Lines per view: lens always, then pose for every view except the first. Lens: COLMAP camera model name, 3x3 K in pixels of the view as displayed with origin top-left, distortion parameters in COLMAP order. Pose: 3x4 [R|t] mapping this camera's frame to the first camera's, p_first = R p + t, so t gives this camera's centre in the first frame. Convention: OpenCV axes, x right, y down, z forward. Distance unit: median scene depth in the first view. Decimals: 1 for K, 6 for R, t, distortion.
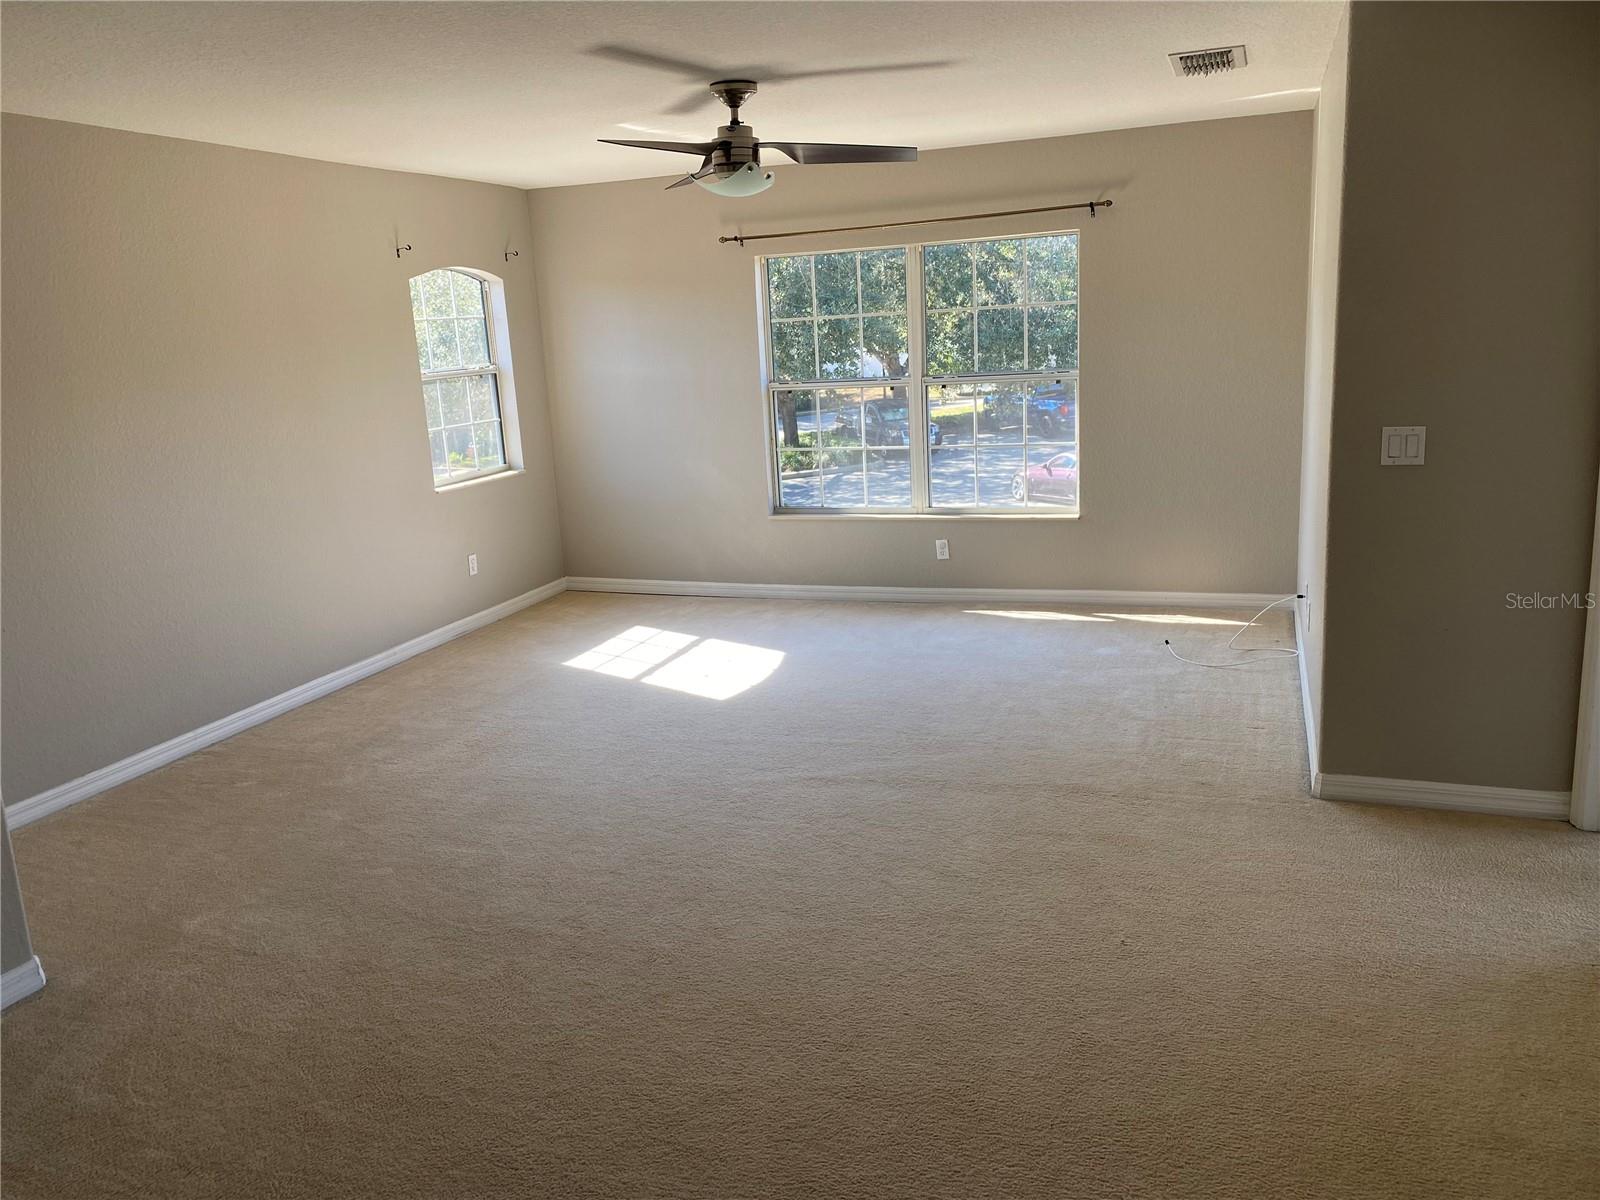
lens RADIAL K [[1216.9, 0, 804.1], [0, 1216.9, 598.2], [0, 0, 1]] dist [0.002975, 0.004554]
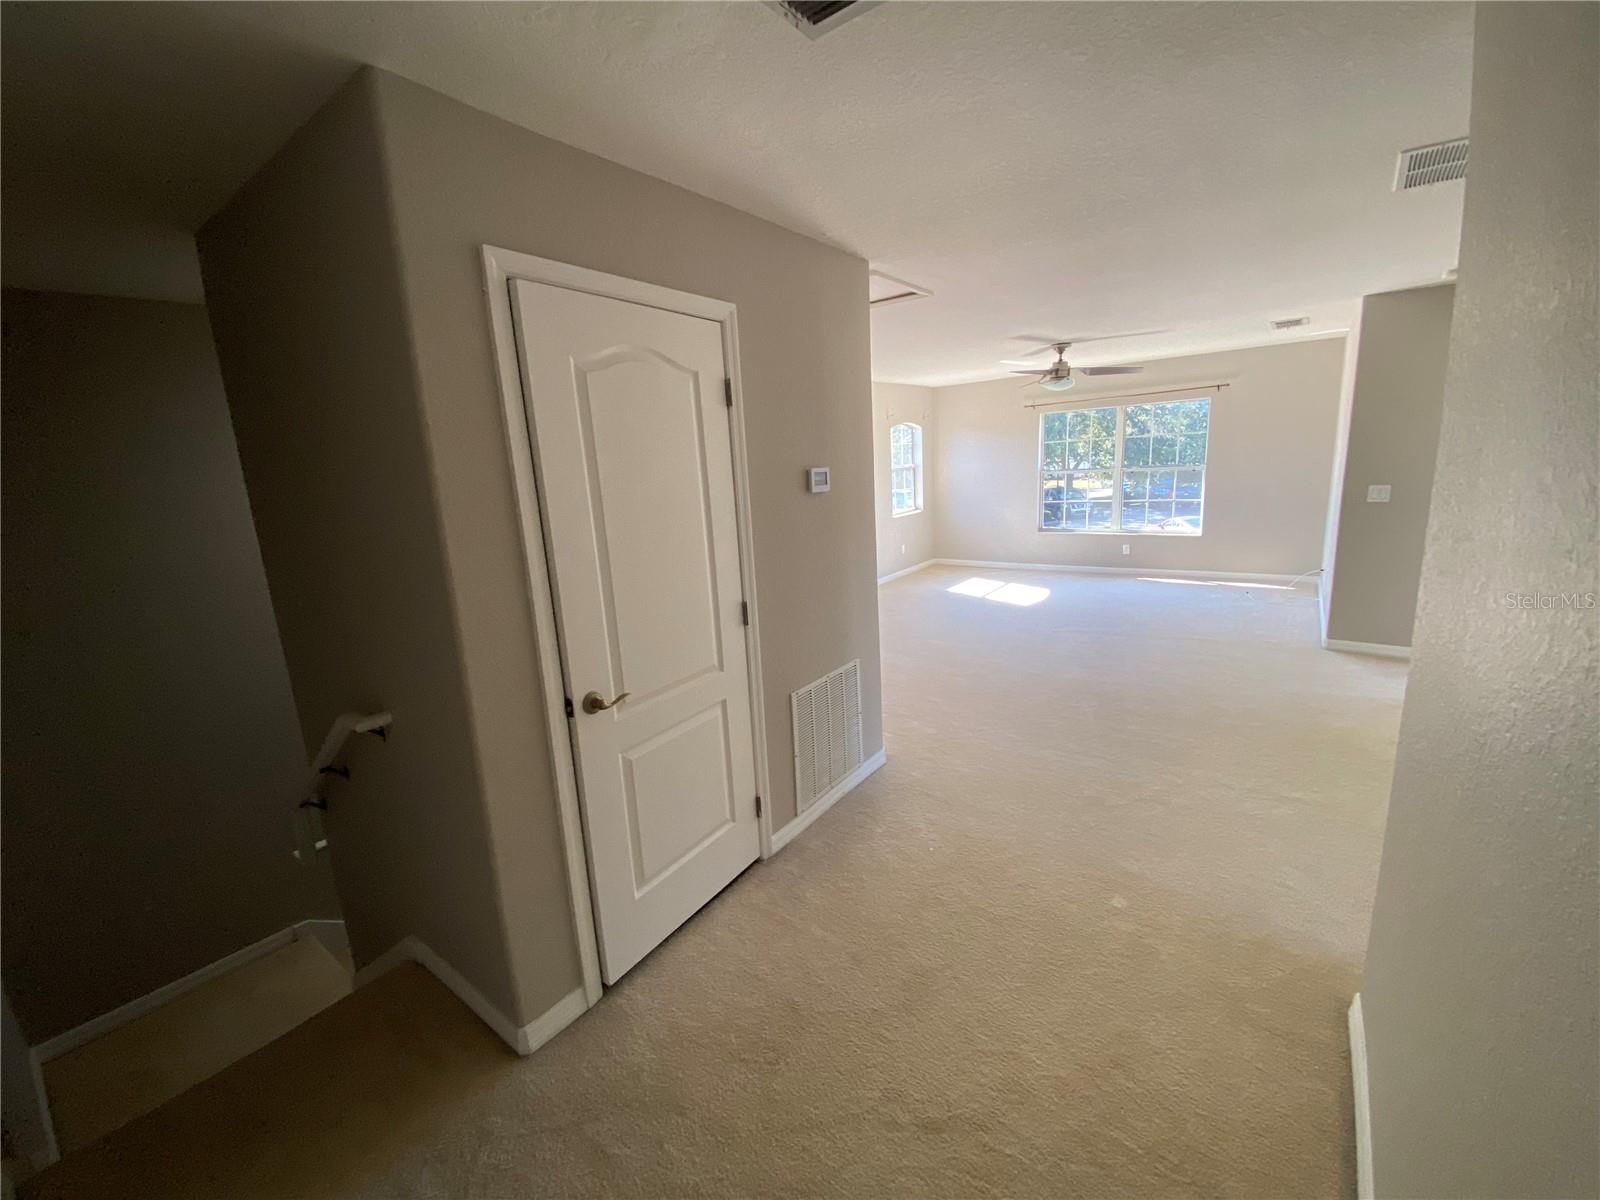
lens RADIAL K [[649.0, 0, 791.6], [0, 649.0, 602.7], [0, 0, 1]] dist [-0.010761, -0.002139]
pose [[0.952133, 0.061734, -0.299384, -0.106222], [-0.057981, 0.998088, 0.021412, 0.067059], [0.300134, -0.003028, 0.953892, -0.276127]]
